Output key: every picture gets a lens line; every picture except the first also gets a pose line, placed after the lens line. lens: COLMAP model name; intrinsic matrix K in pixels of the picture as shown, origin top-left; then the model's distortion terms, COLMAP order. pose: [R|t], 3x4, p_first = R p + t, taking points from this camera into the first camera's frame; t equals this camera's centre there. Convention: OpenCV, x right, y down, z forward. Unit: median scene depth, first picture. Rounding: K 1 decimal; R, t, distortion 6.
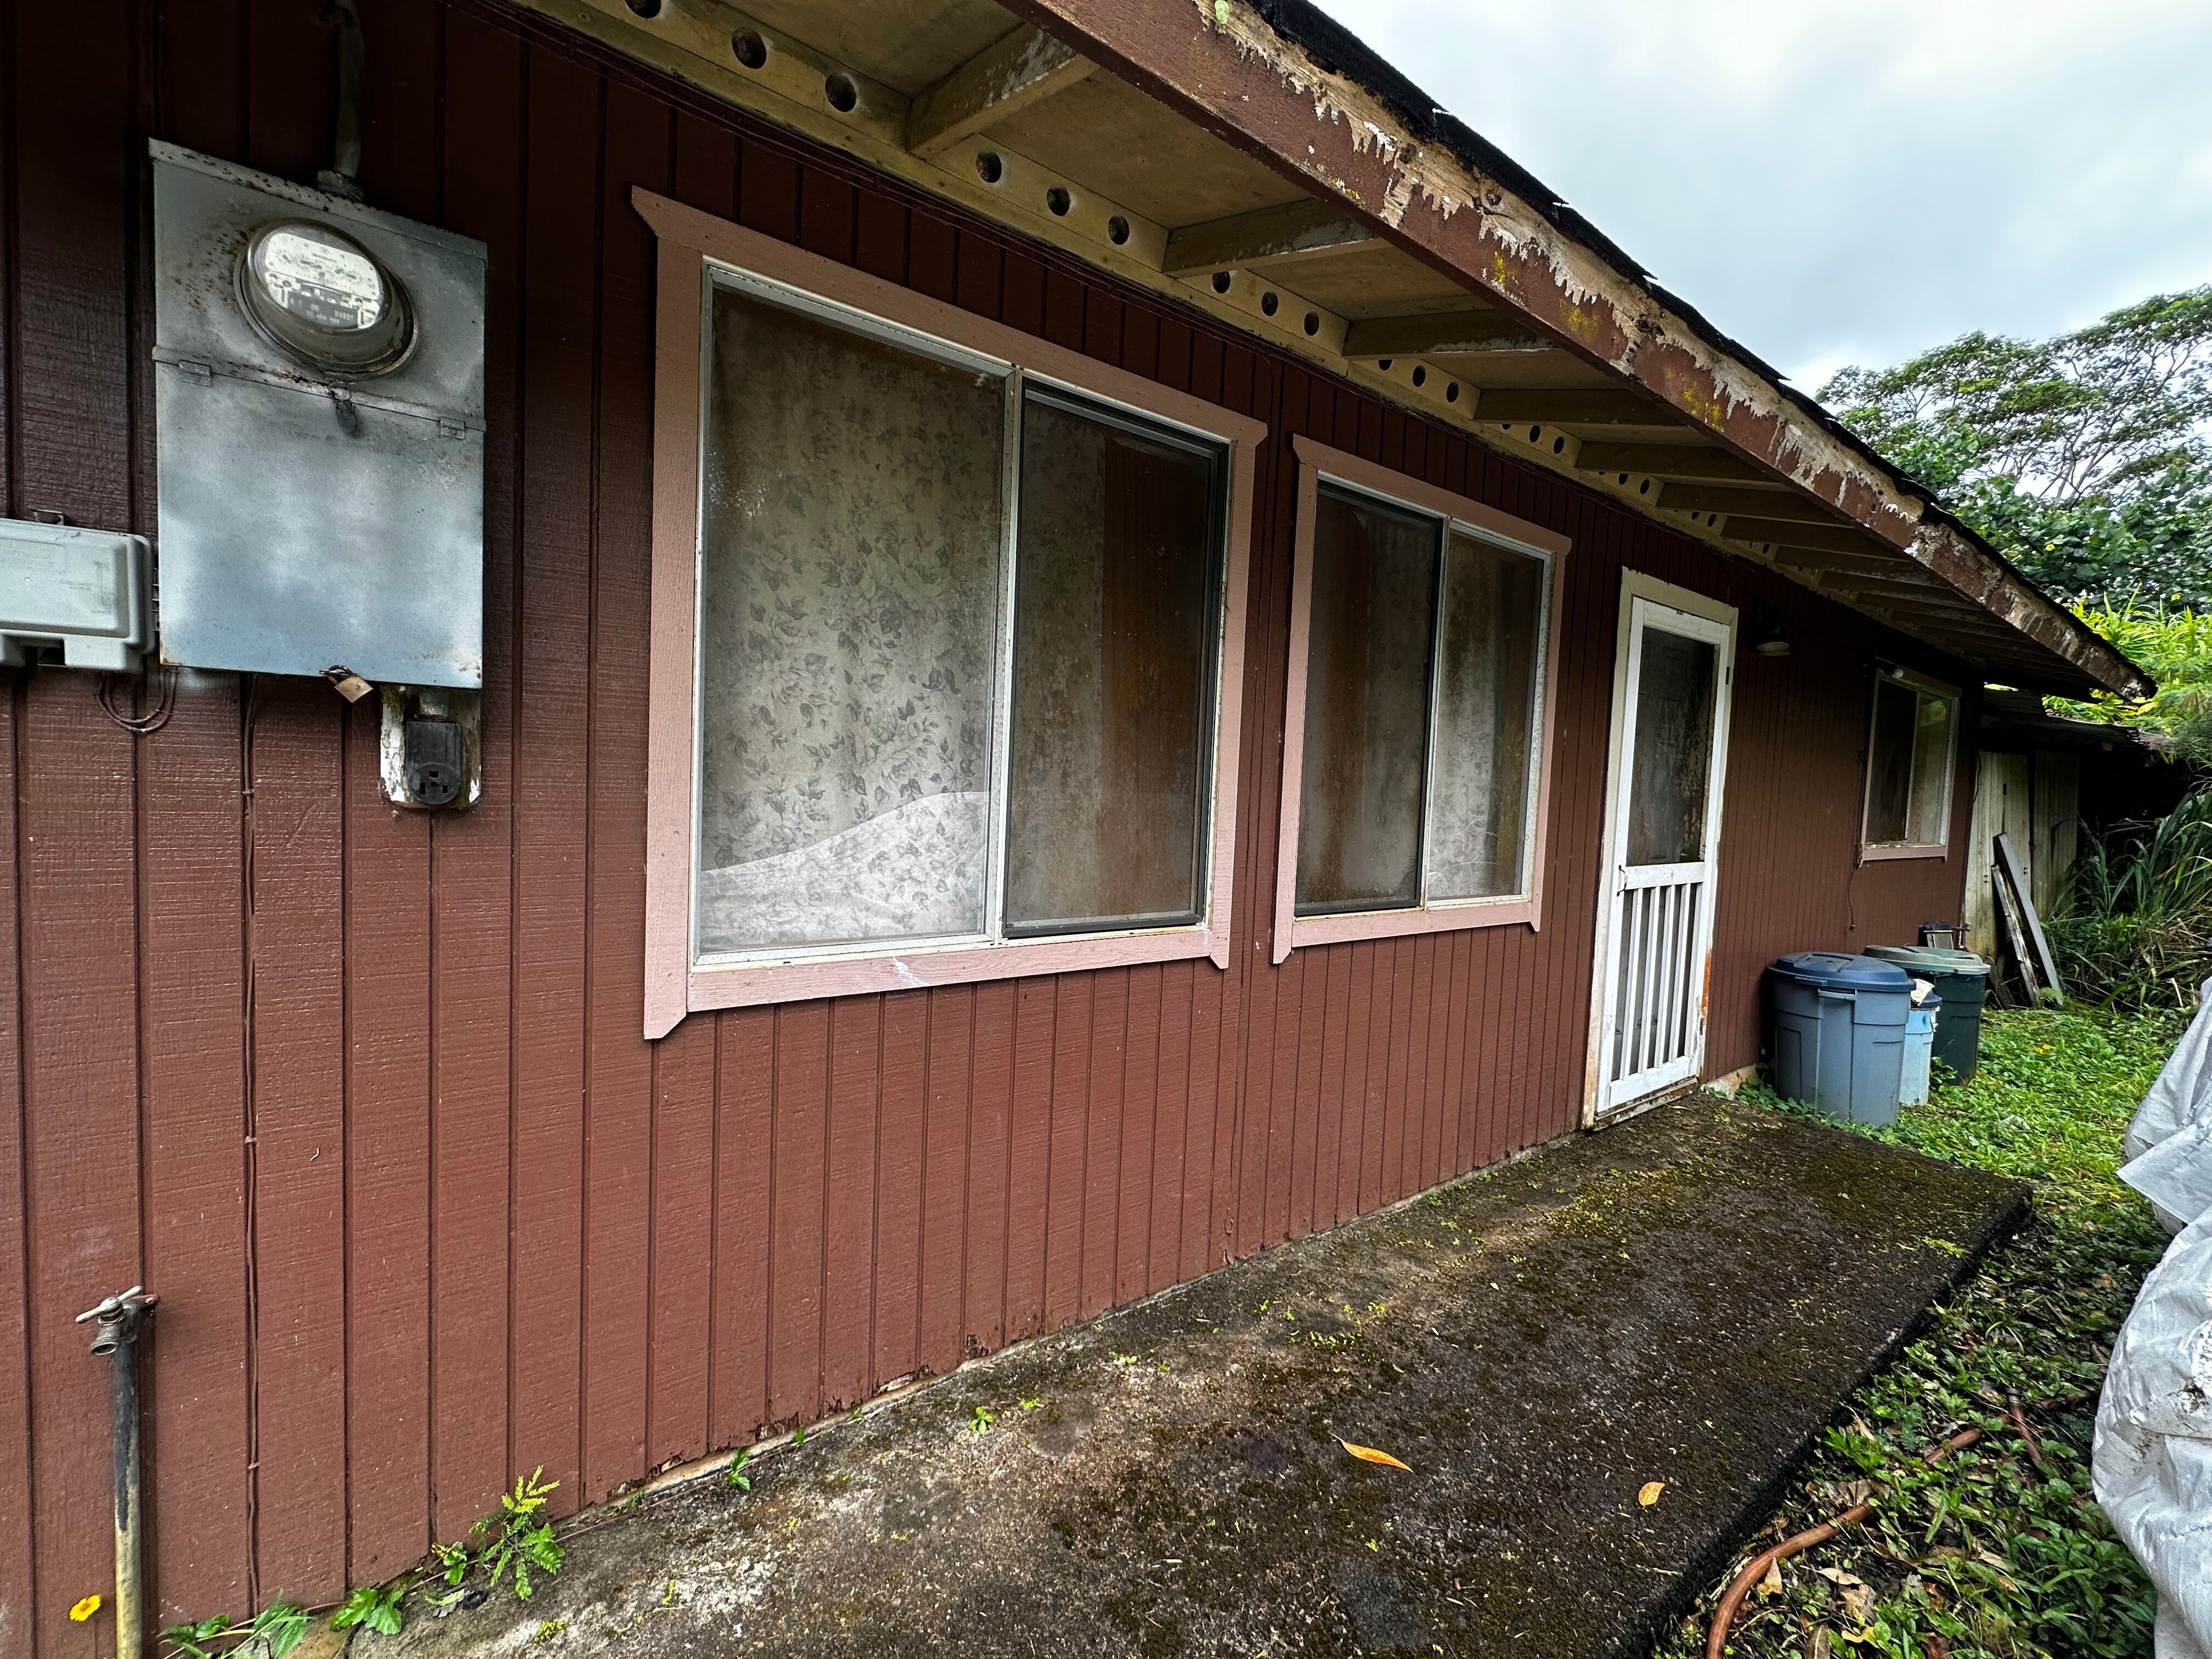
lens RADIAL K [[885.5, 0, 1103.5], [0, 885.5, 817.7], [0, 0, 1]] dist [-0.004953, 0.001512]
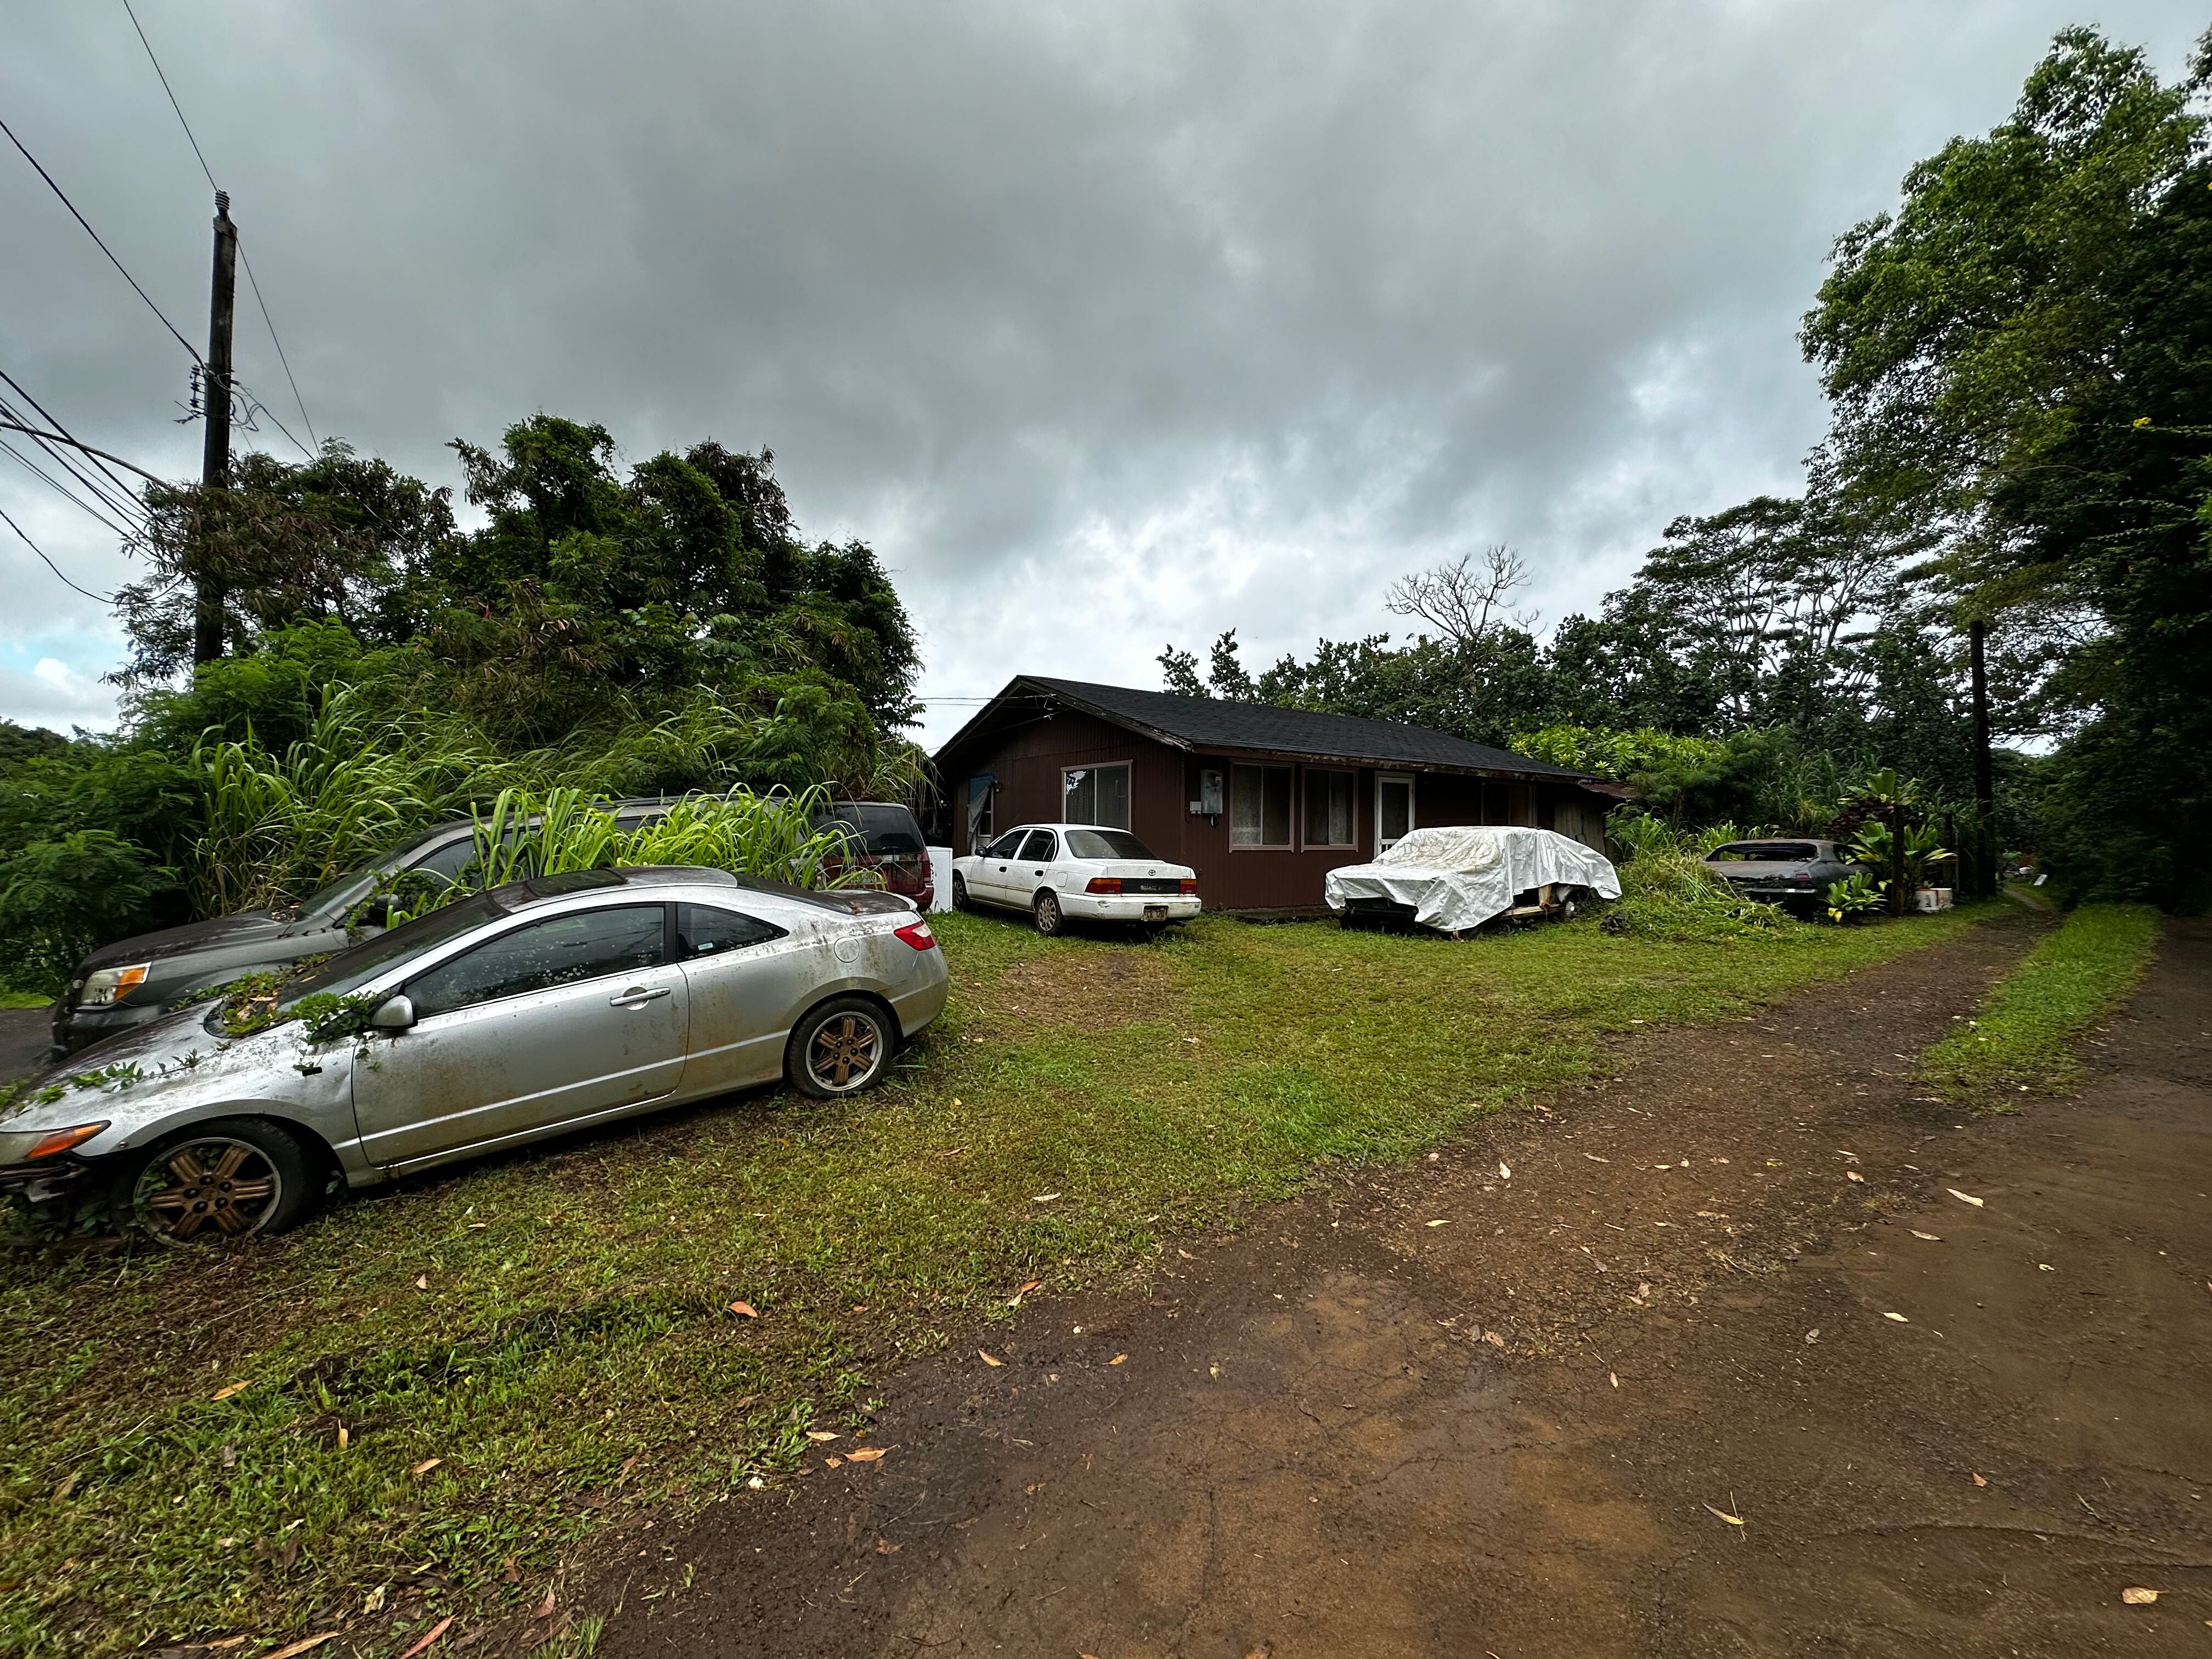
lens RADIAL K [[885.5, 0, 1106.3], [0, 885.5, 817.6], [0, 0, 1]] dist [-0.004953, 0.001512]
pose [[0.999448, -0.033116, 0.002673, -0.878432], [0.033217, 0.997652, -0.059887, 0.195451], [-0.000683, 0.059943, 0.998202, -3.860748]]
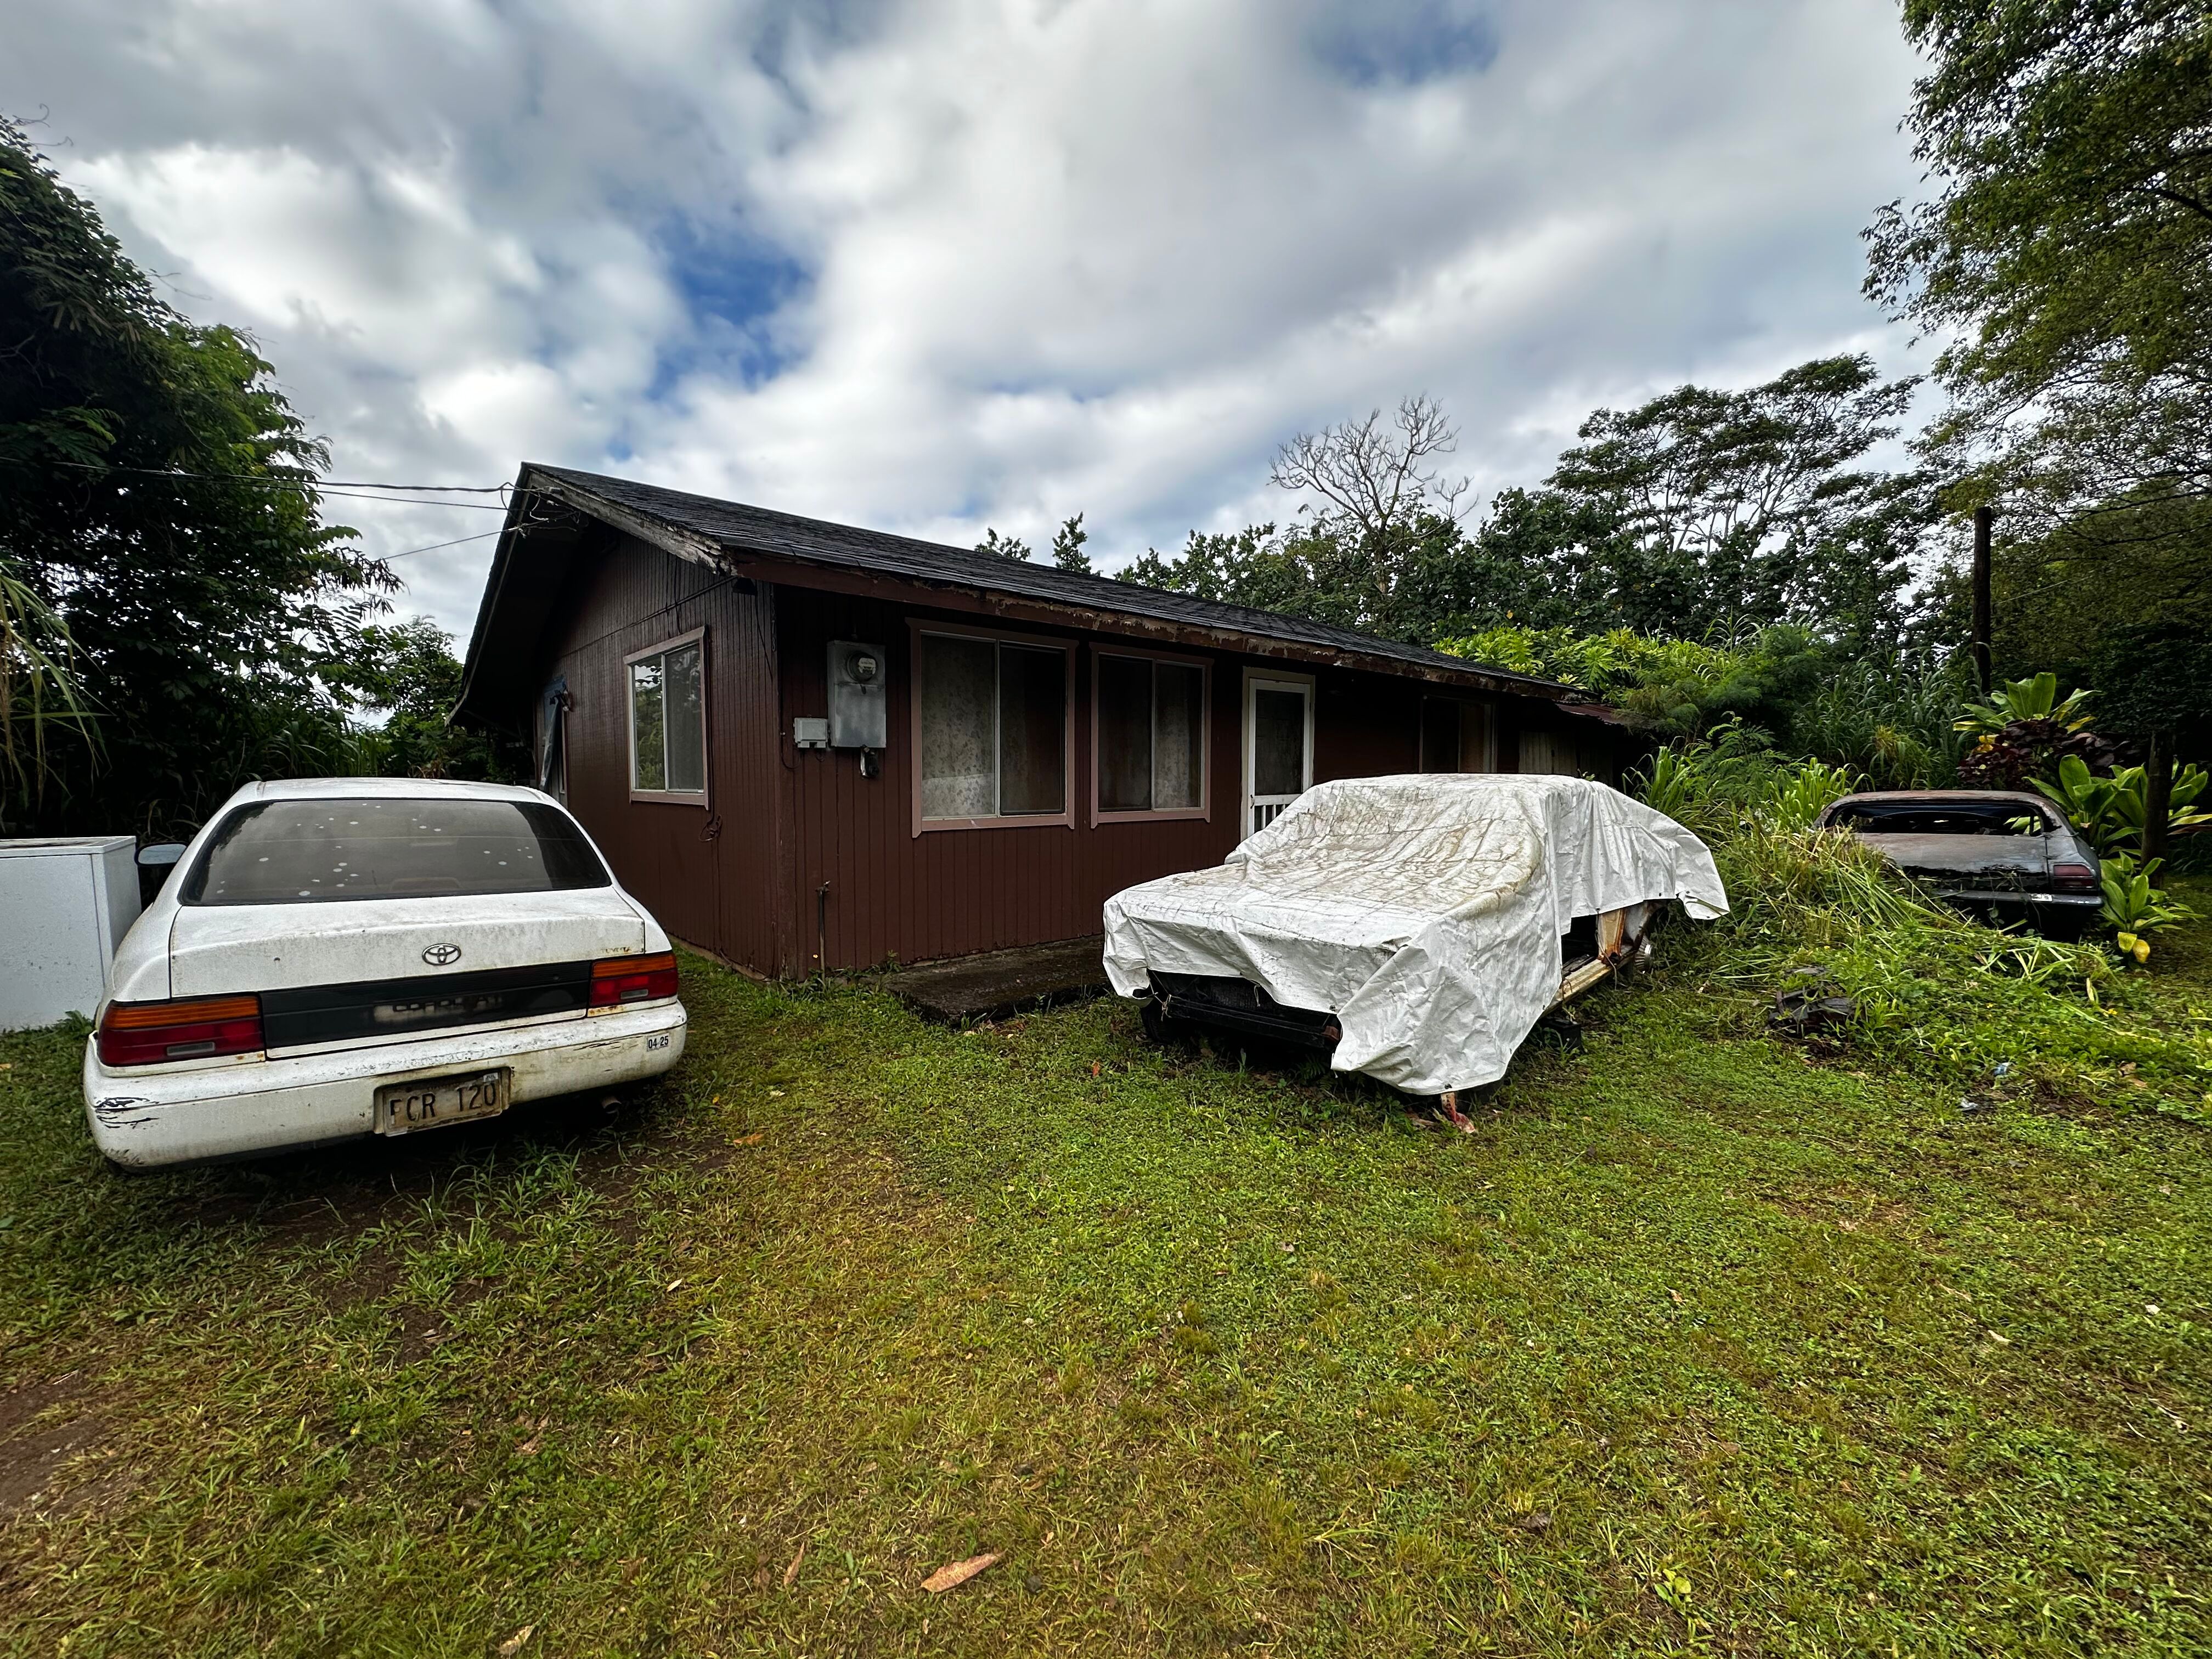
lens RADIAL K [[885.5, 0, 1102.5], [0, 885.5, 818.4], [0, 0, 1]] dist [-0.004953, 0.001512]
pose [[0.992119, -0.045957, 0.116563, -0.077900], [0.044715, 0.998912, 0.013247, 0.079182], [-0.117045, -0.007931, 0.993095, -1.446085]]
